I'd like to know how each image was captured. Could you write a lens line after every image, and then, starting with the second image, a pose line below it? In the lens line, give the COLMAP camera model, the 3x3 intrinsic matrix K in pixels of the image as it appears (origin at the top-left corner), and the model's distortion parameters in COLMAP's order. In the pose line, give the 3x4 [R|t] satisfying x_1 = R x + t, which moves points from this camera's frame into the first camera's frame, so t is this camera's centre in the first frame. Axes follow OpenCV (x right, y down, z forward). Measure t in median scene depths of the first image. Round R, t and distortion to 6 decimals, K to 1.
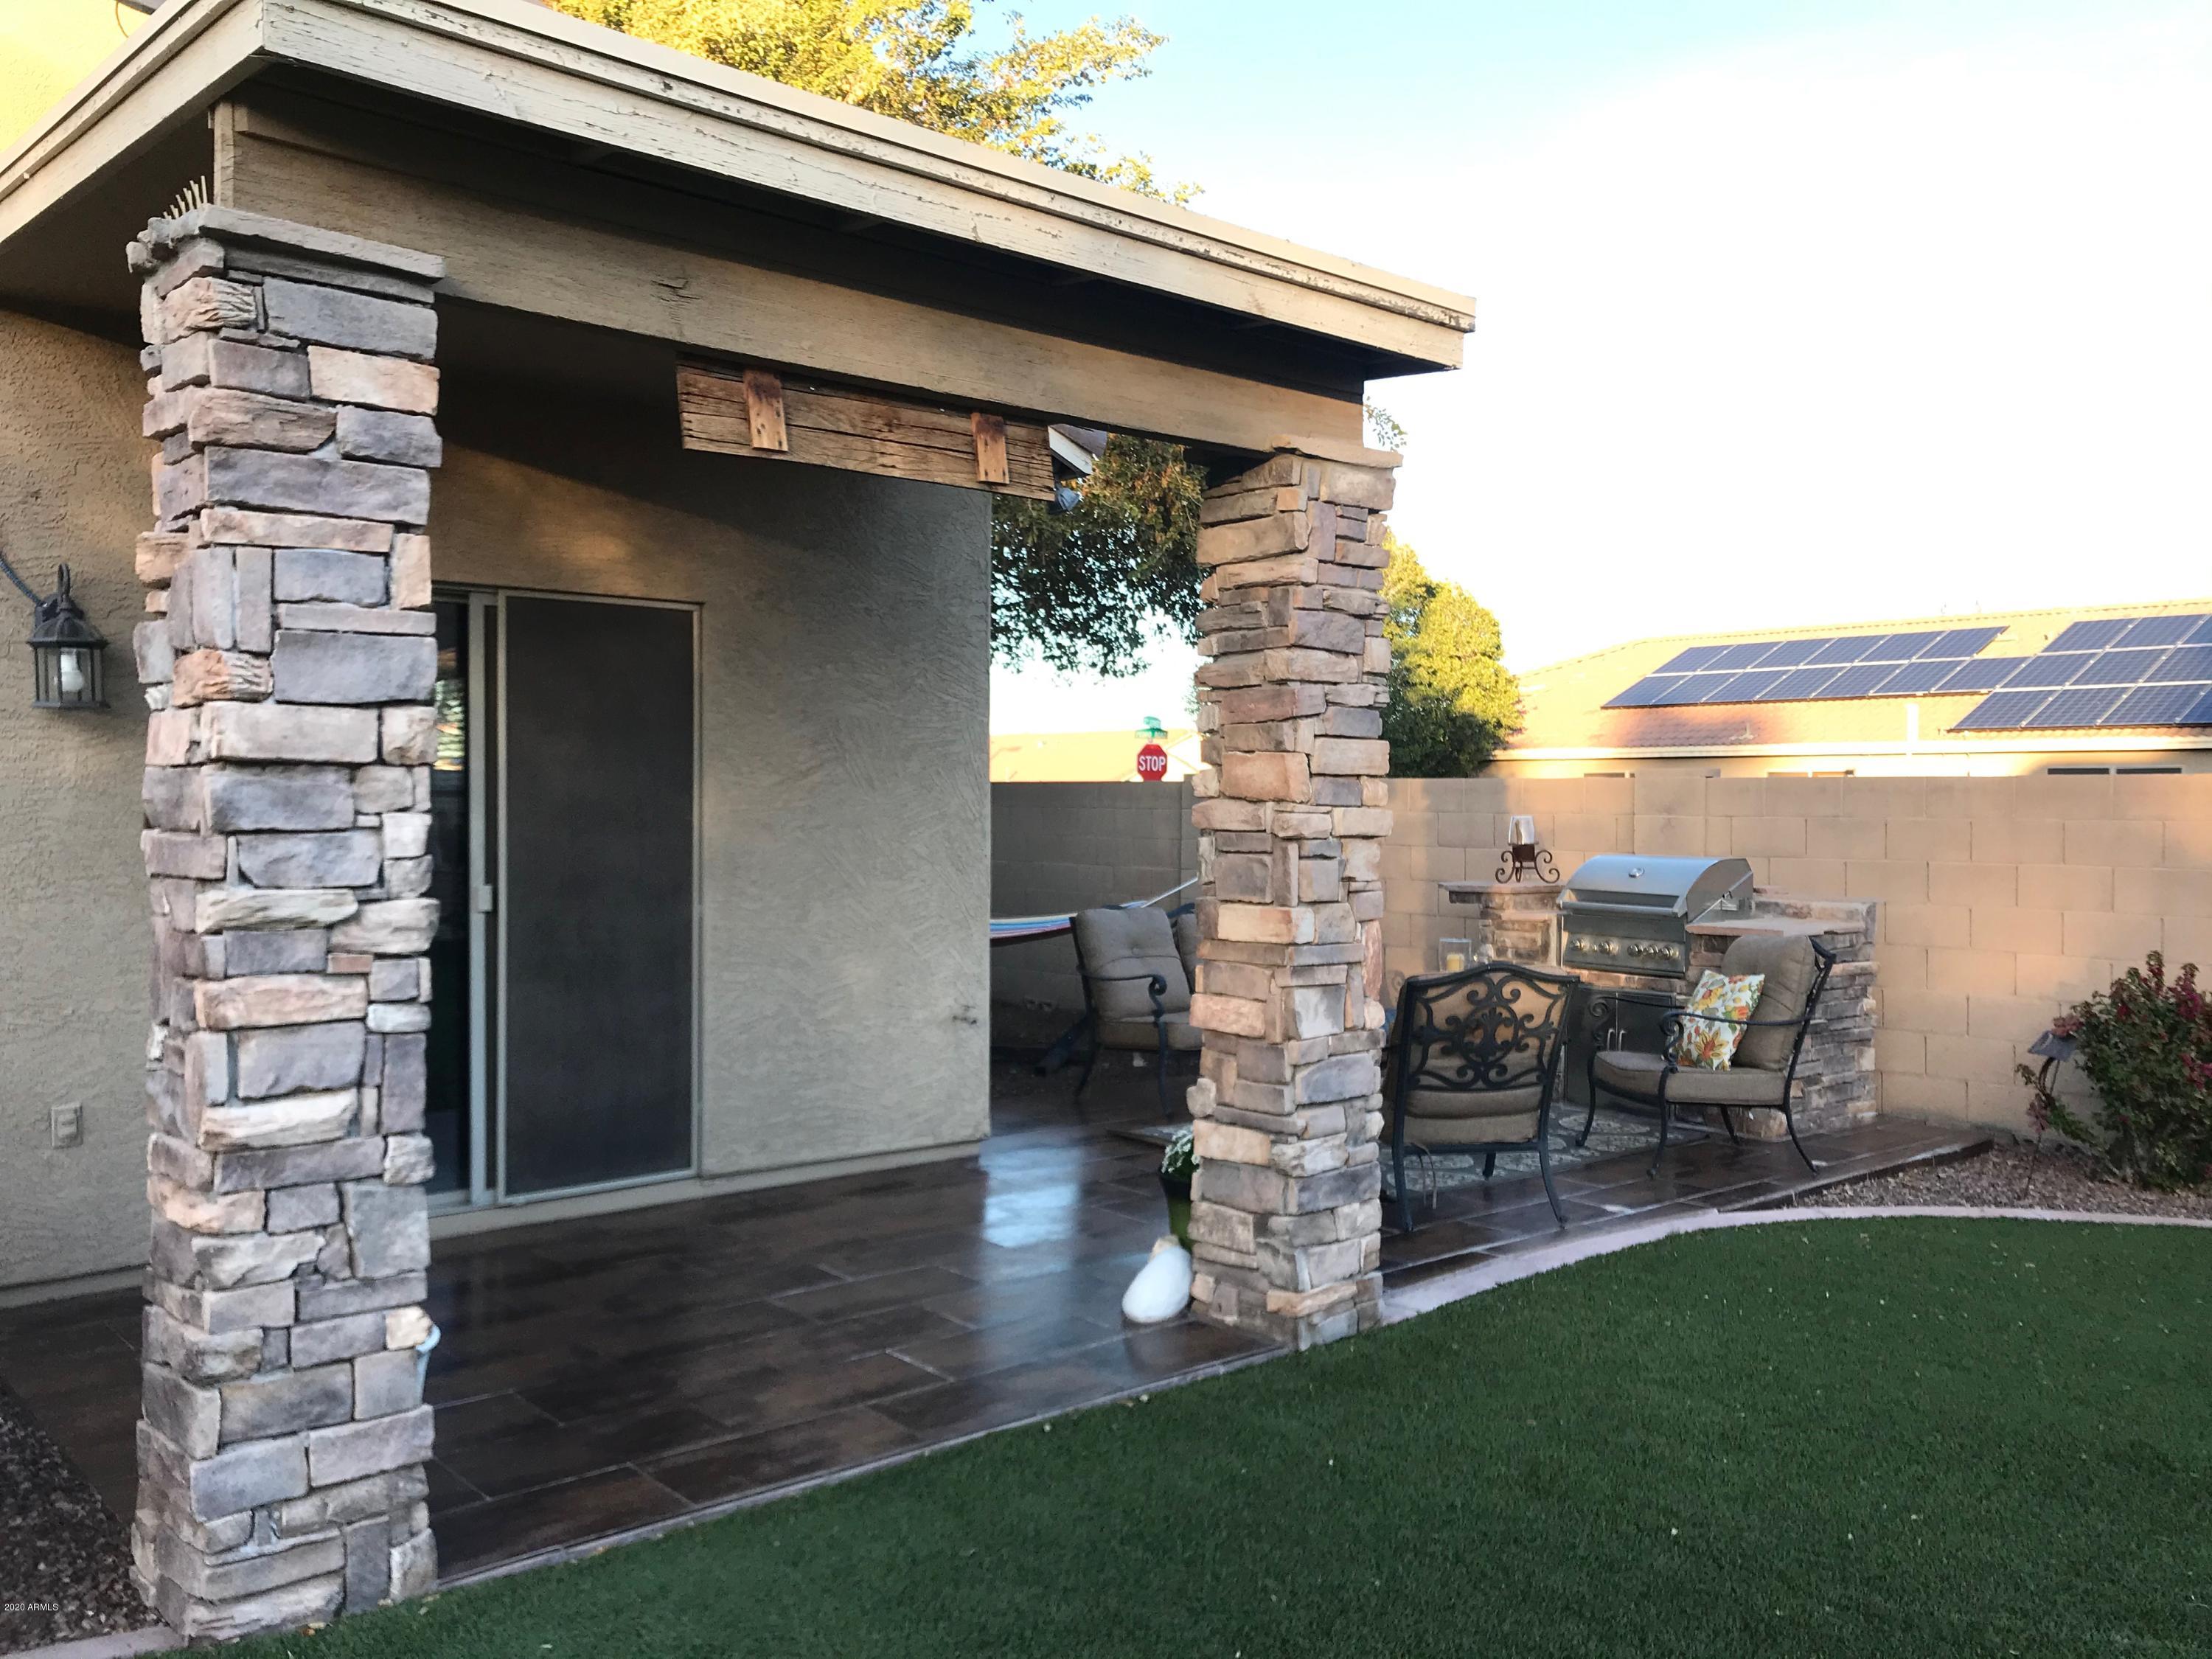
lens RADIAL K [[1798.6, 0, 1086.3], [0, 1798.6, 810.0], [0, 0, 1]] dist [0.060779, -0.075601]
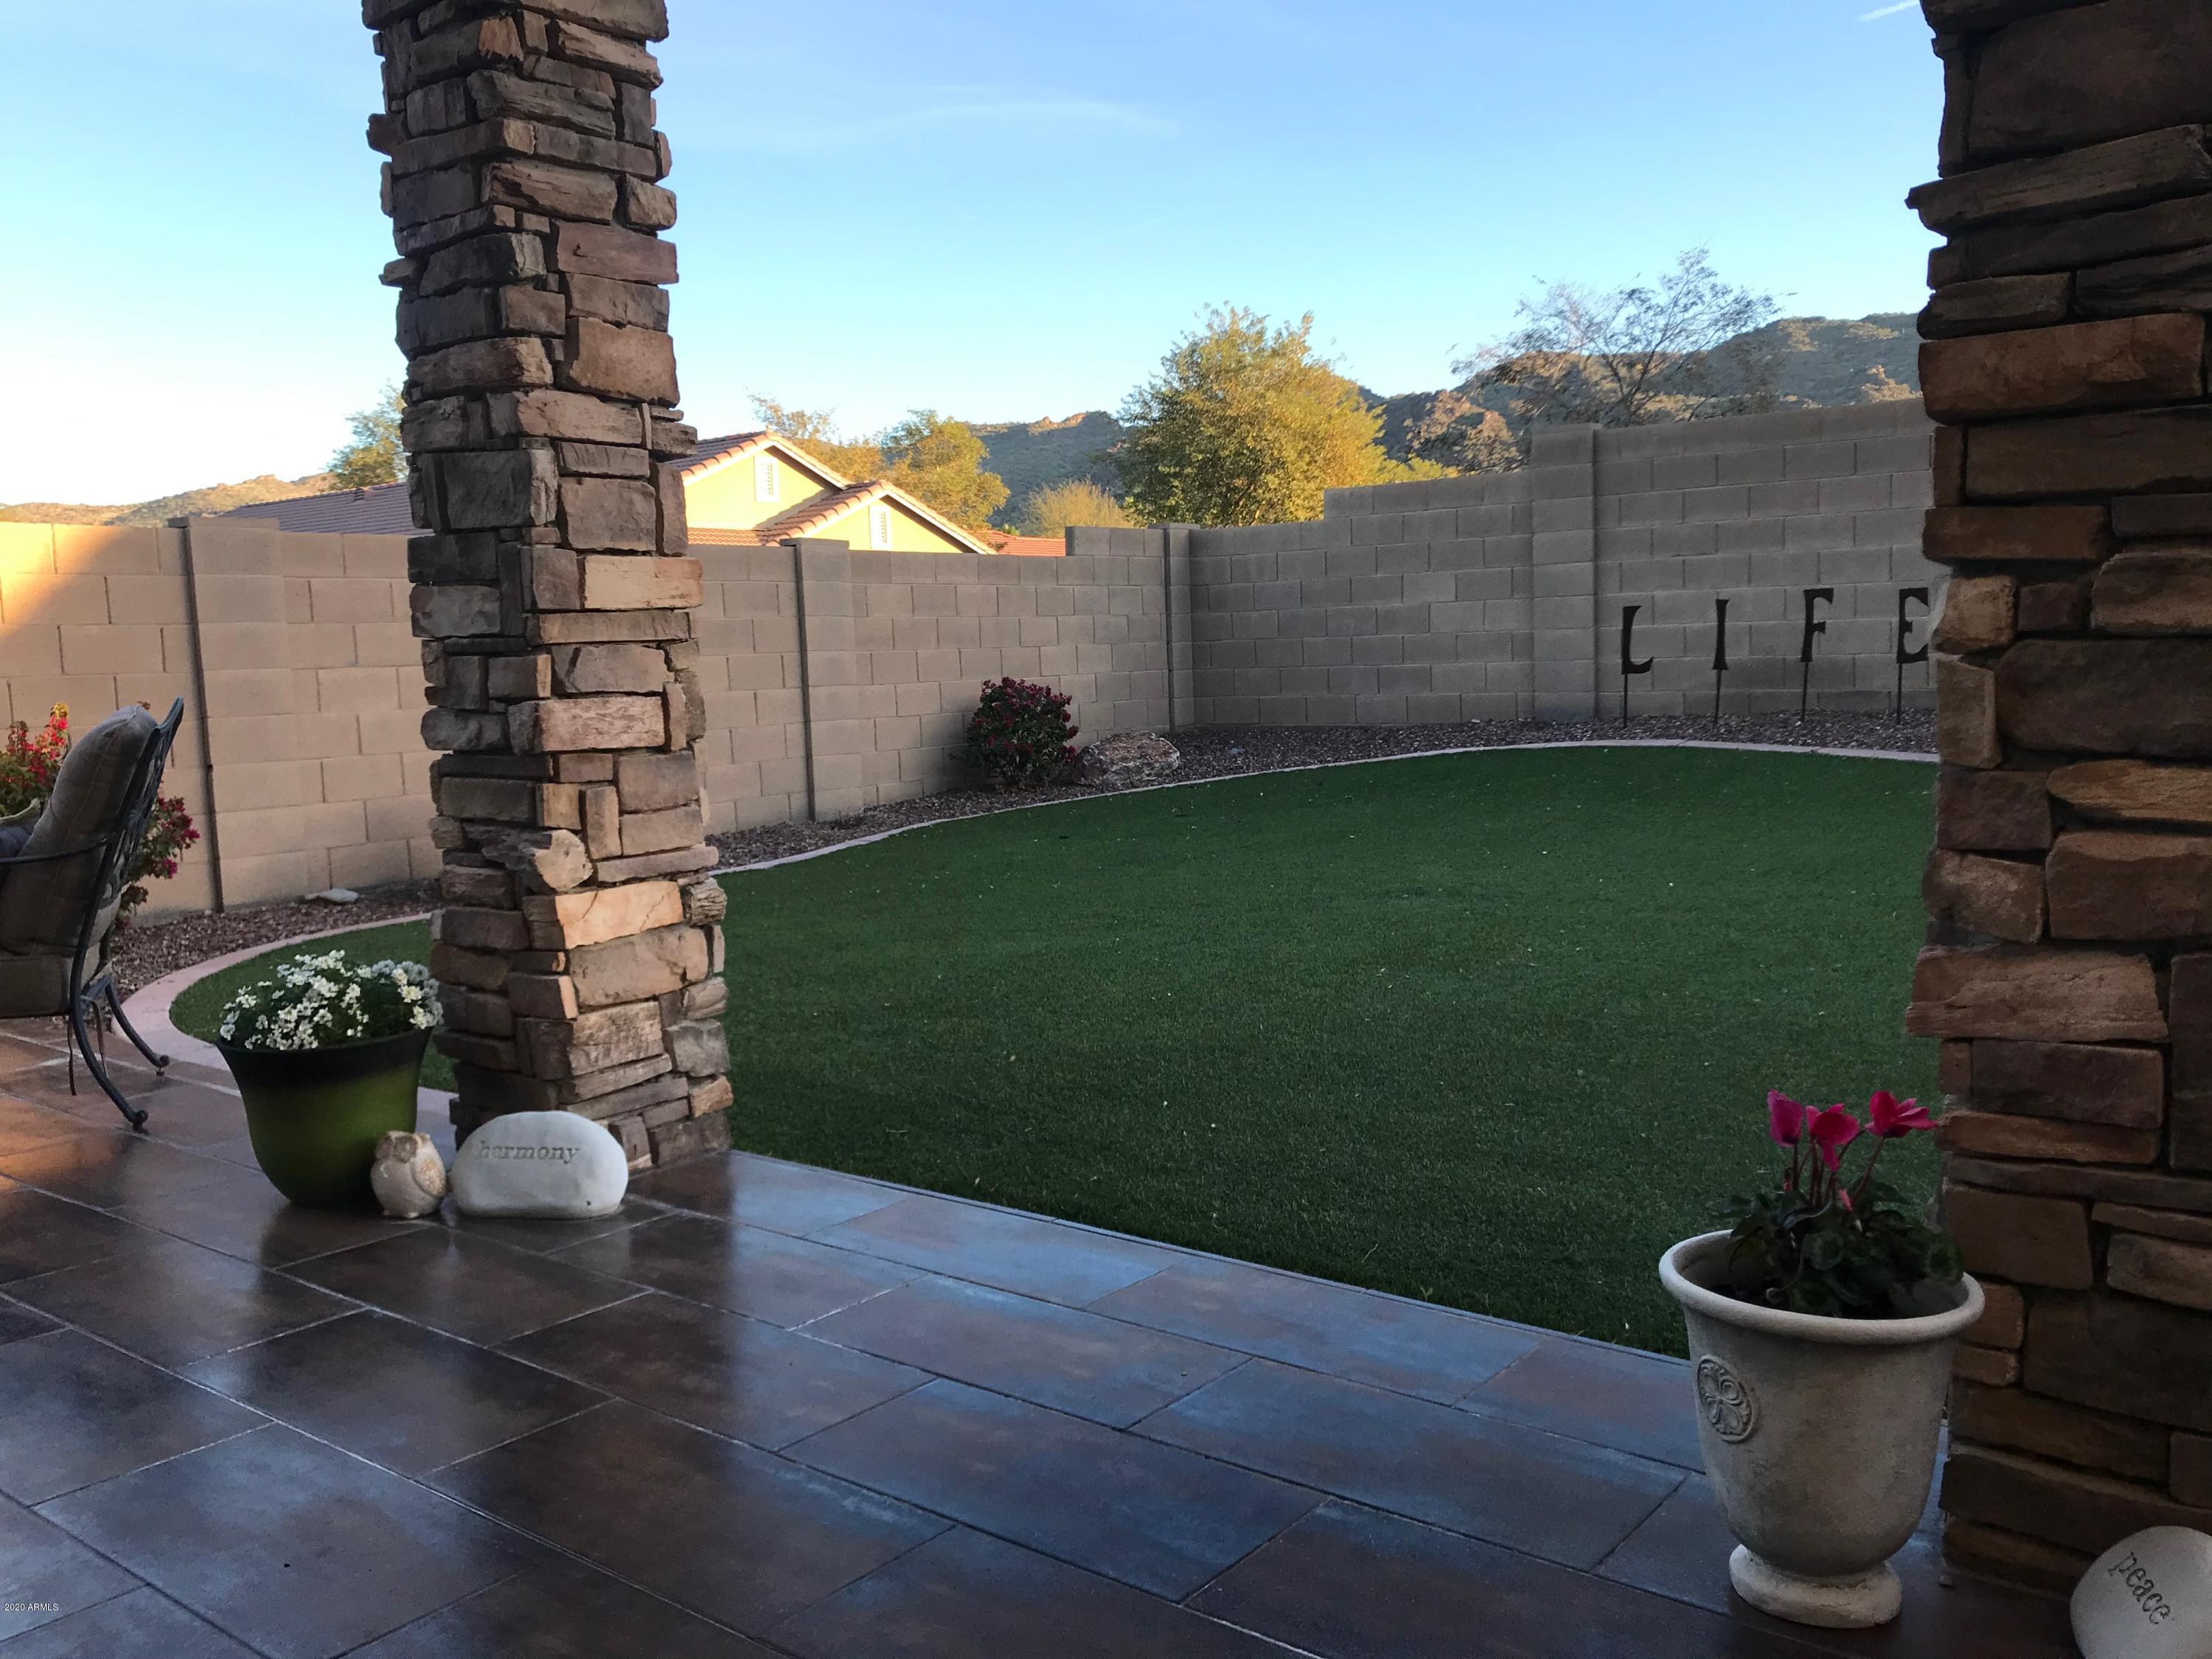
lens RADIAL K [[1800.9, 0, 1061.0], [0, 1800.9, 828.2], [0, 0, 1]] dist [0.042657, -0.065618]
pose [[-0.179086, -0.099839, 0.978754, -0.607927], [0.038009, 0.993393, 0.108287, 0.085988], [-0.983099, 0.056594, -0.174108, 0.948448]]
